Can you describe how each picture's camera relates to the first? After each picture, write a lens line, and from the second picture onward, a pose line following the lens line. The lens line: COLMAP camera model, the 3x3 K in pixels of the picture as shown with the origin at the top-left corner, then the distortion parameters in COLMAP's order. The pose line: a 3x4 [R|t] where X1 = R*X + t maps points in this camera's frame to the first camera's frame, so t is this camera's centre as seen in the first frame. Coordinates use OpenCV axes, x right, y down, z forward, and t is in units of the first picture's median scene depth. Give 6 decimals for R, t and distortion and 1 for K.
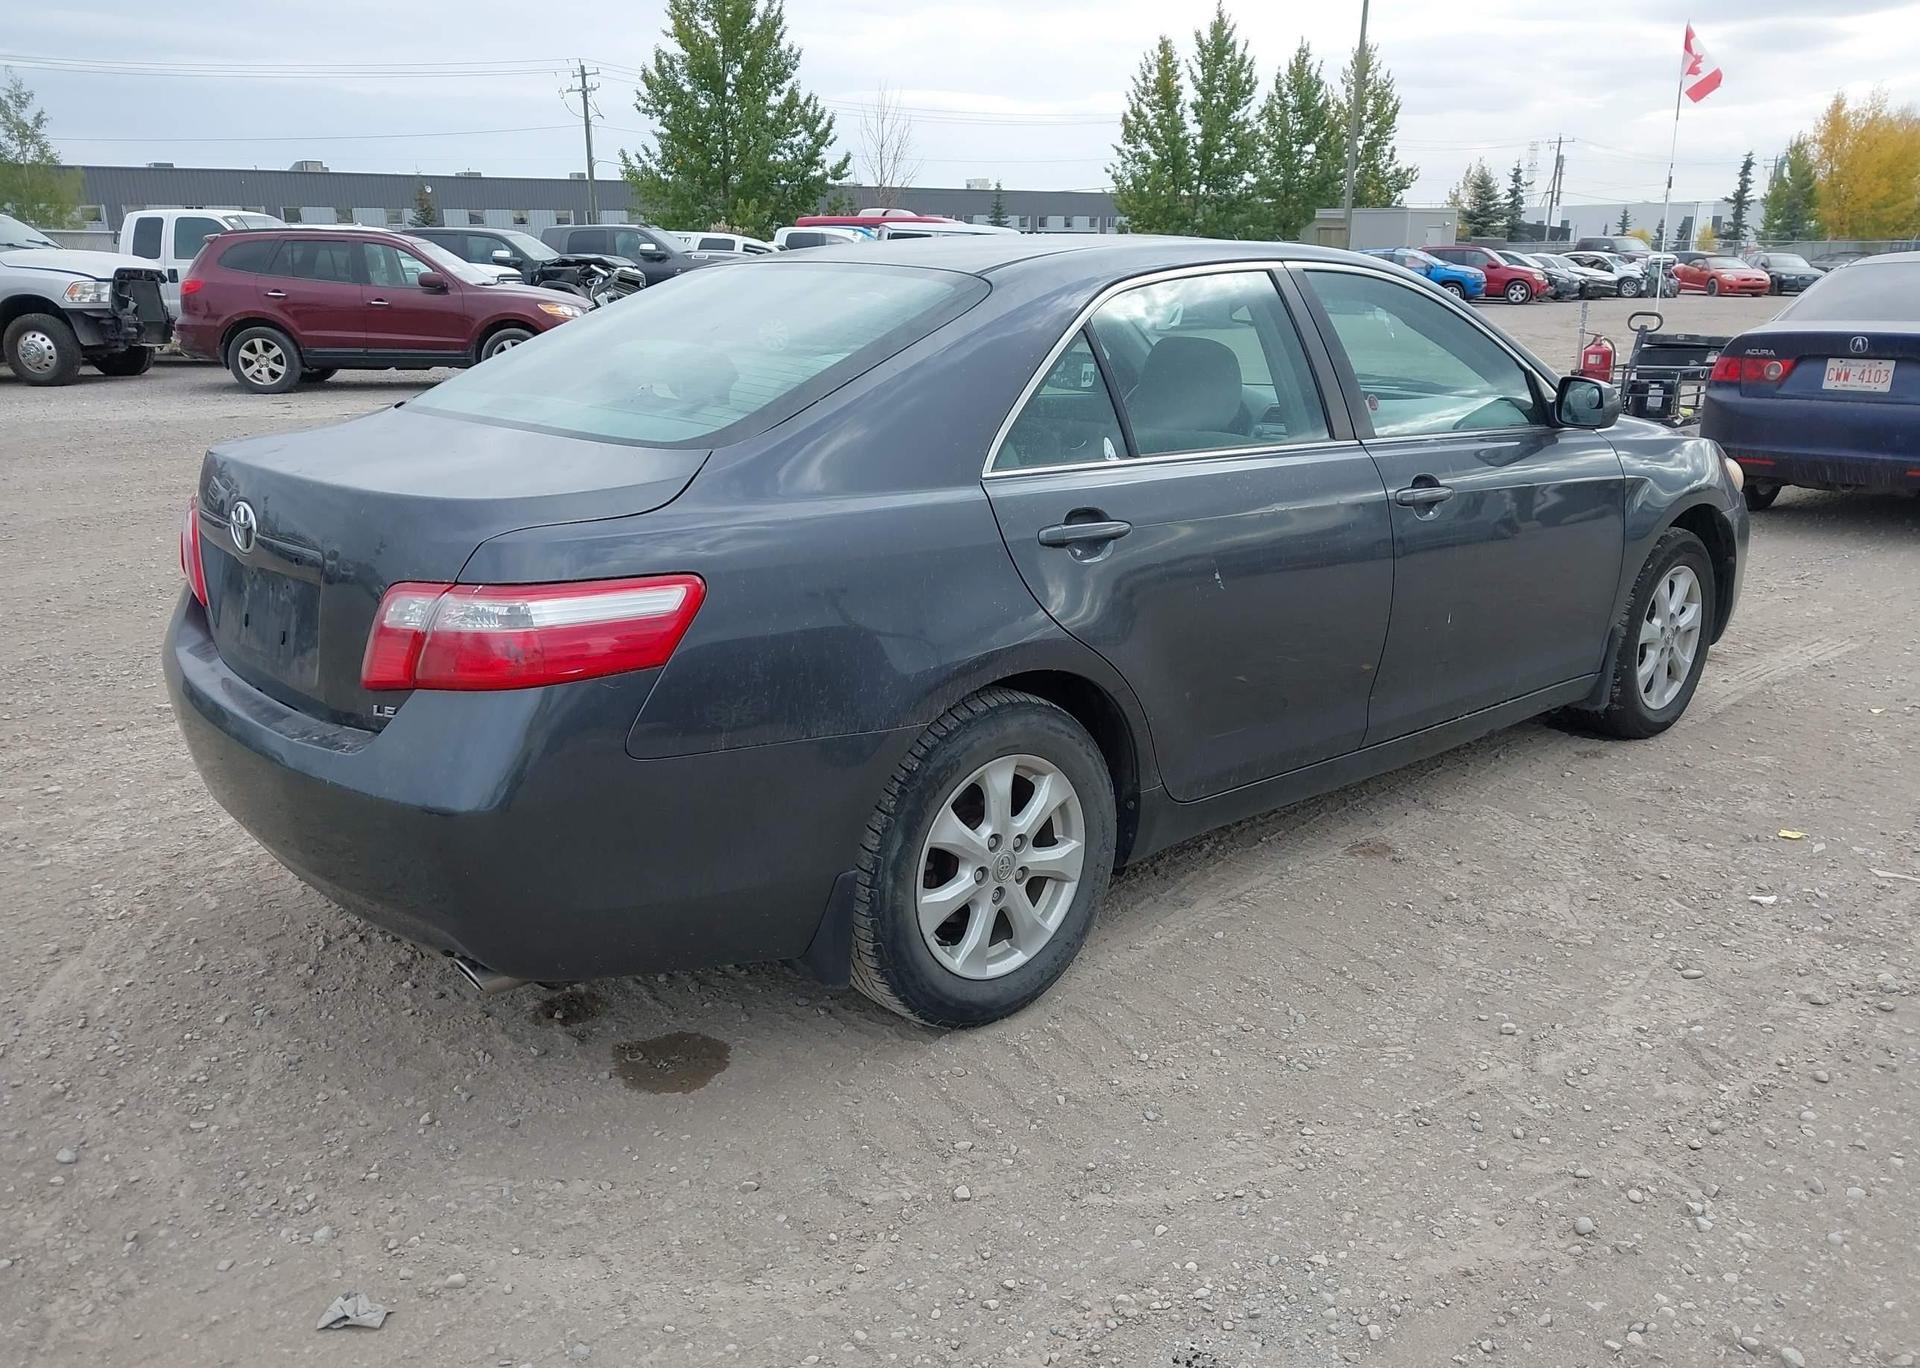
lens RADIAL K [[1540.0, 0, 950.1], [0, 1540.0, 703.2], [0, 0, 1]] dist [0.013771, -0.009007]
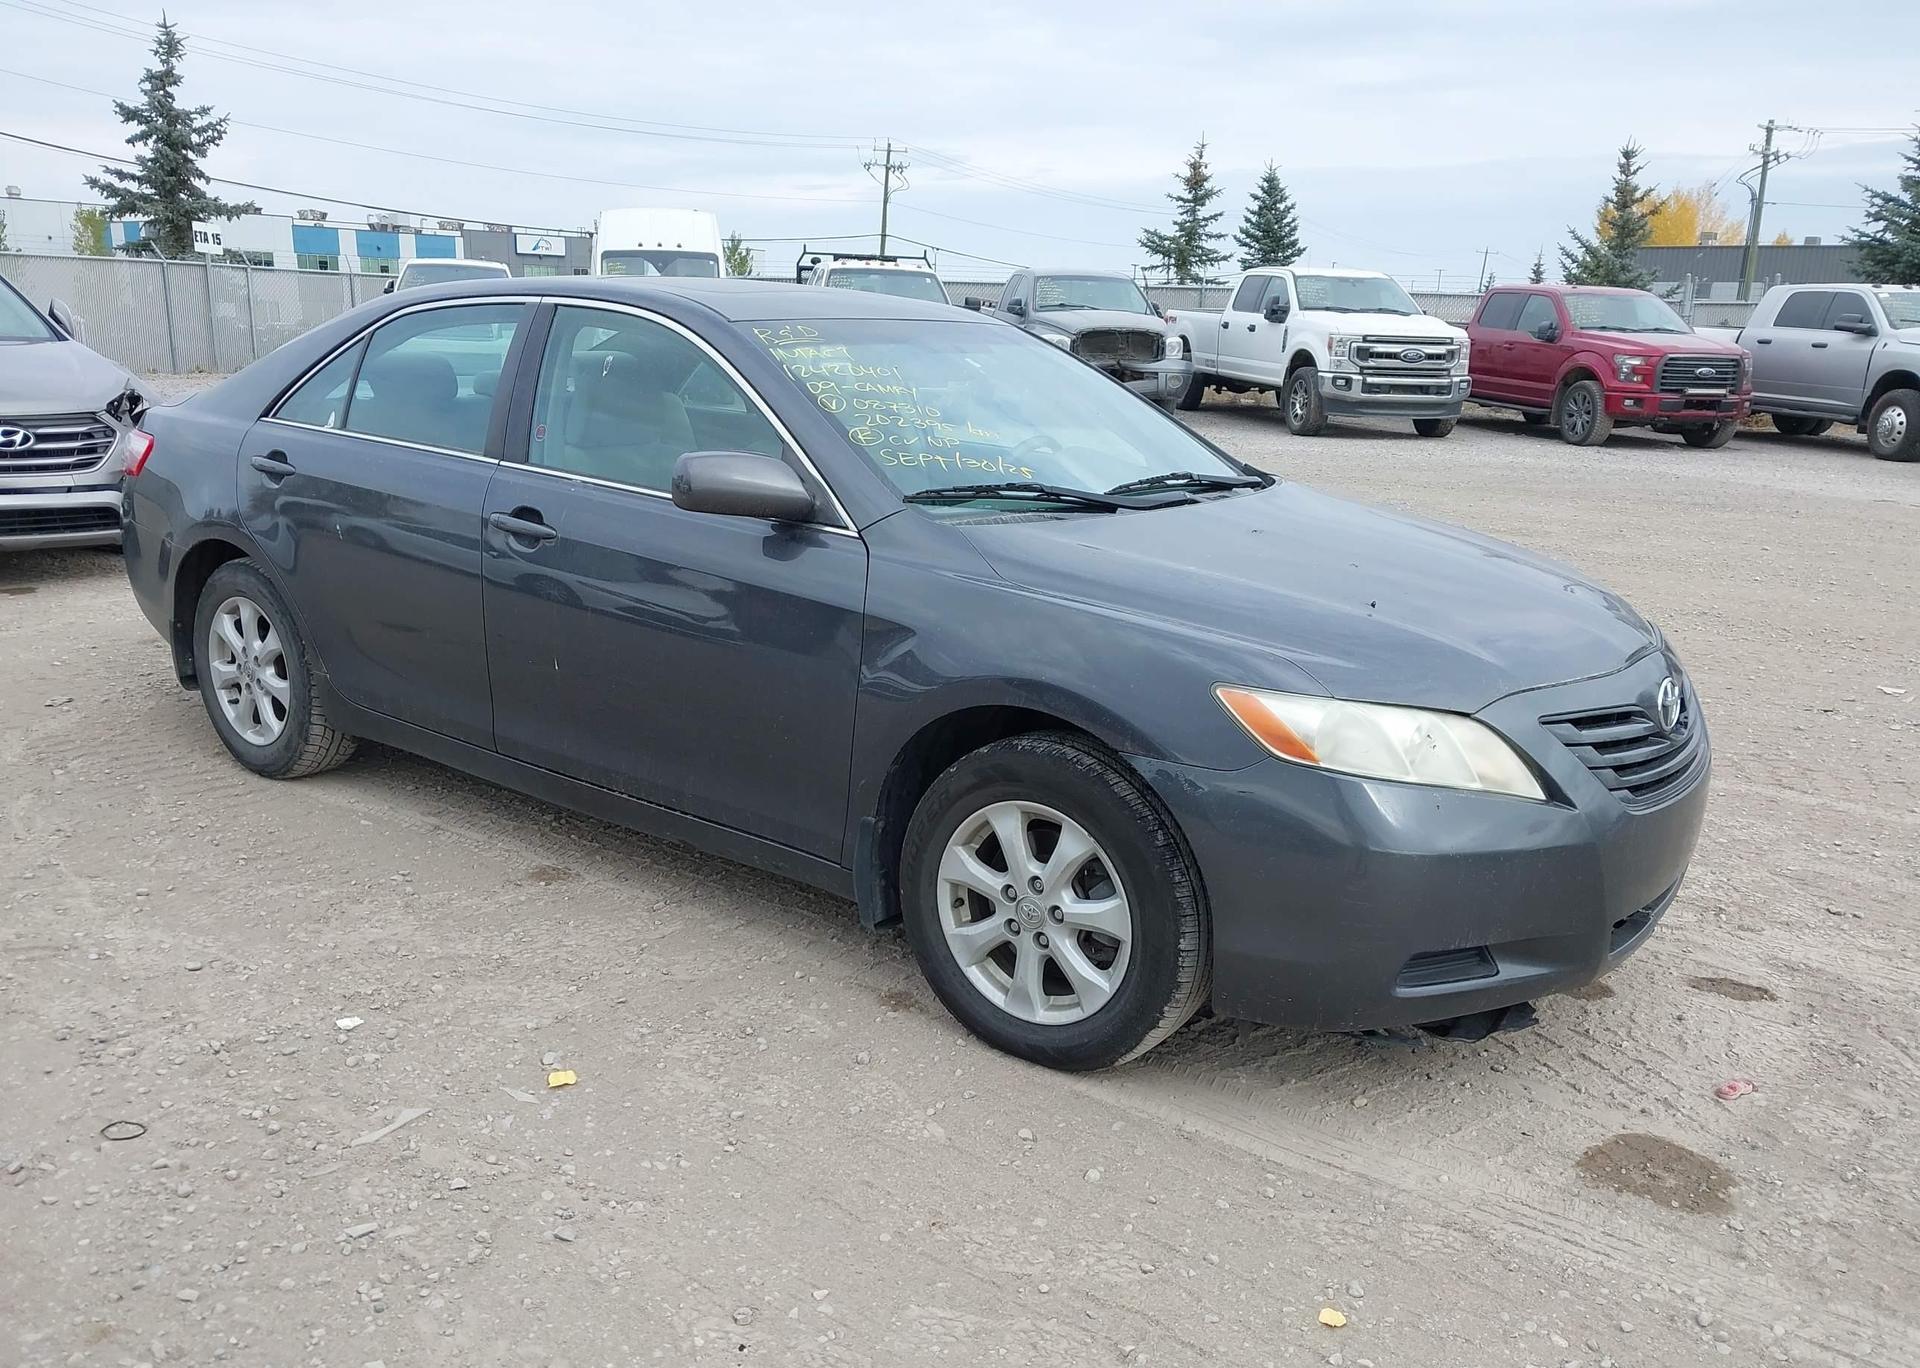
lens RADIAL K [[1540.0, 0, 955.3], [0, 1540.0, 693.9], [0, 0, 1]] dist [0.013771, -0.009007]
pose [[0.185772, 0.244878, -0.951590, 0.254438], [-0.300452, 0.936220, 0.182268, -0.056829], [0.935531, 0.252046, 0.247498, 0.197207]]
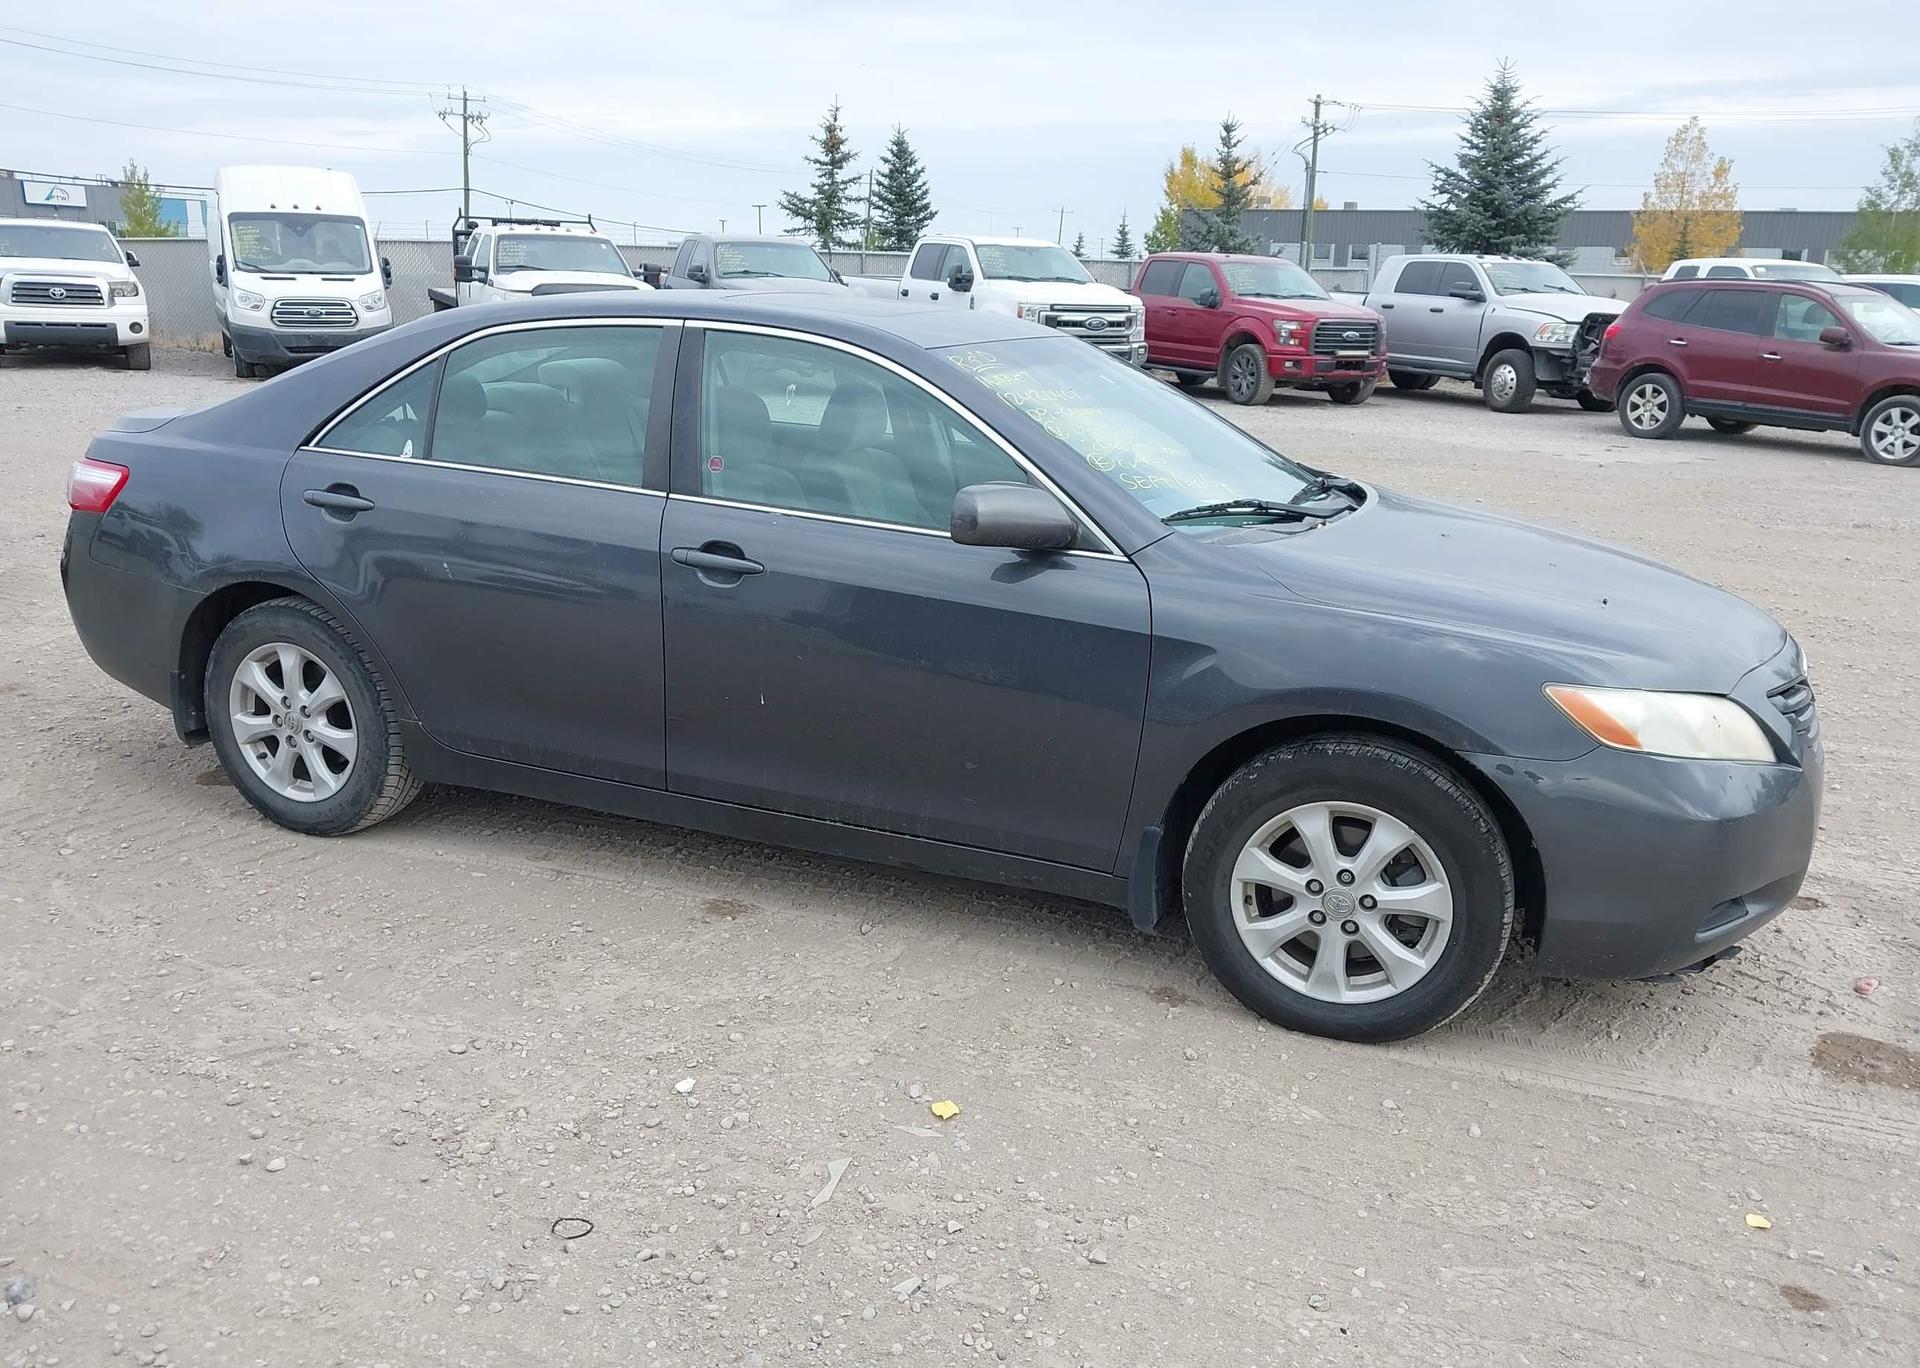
lens RADIAL K [[1540.0, 0, 953.6], [0, 1540.0, 698.6], [0, 0, 1]] dist [0.013771, -0.009007]
pose [[0.437373, 0.250633, -0.863648, 0.235609], [-0.276170, 0.951404, 0.136241, -0.042832], [0.855824, 0.178926, 0.485336, 0.126357]]
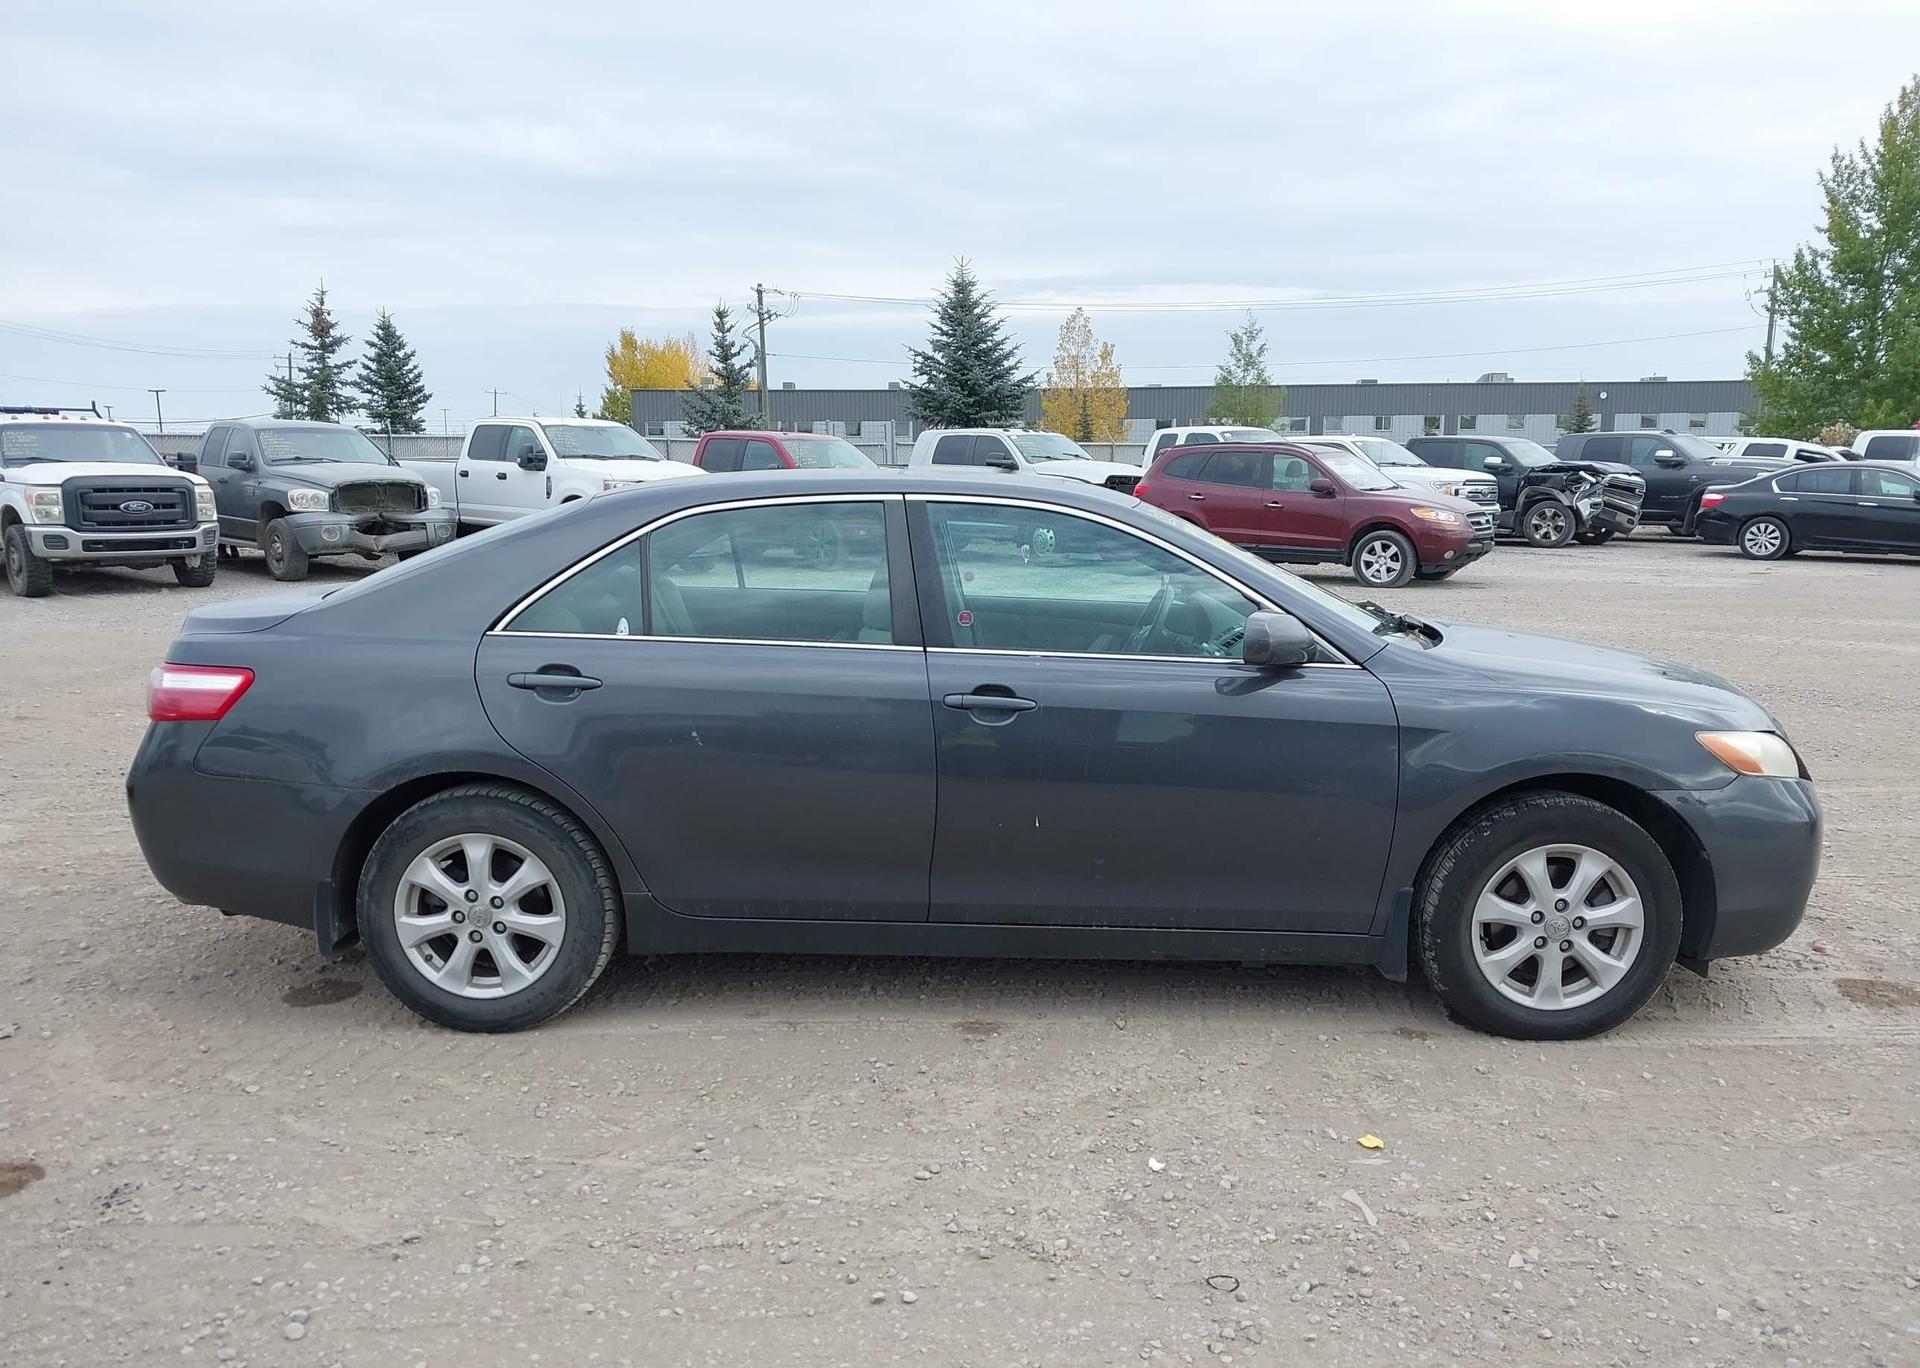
lens RADIAL K [[1540.0, 0, 950.7], [0, 1540.0, 680.1], [0, 0, 1]] dist [0.013771, -0.009007]
pose [[0.731292, 0.098101, -0.674973, 0.192369], [-0.190672, 0.979552, -0.064212, -0.014037], [0.654872, 0.175656, 0.735043, 0.034076]]
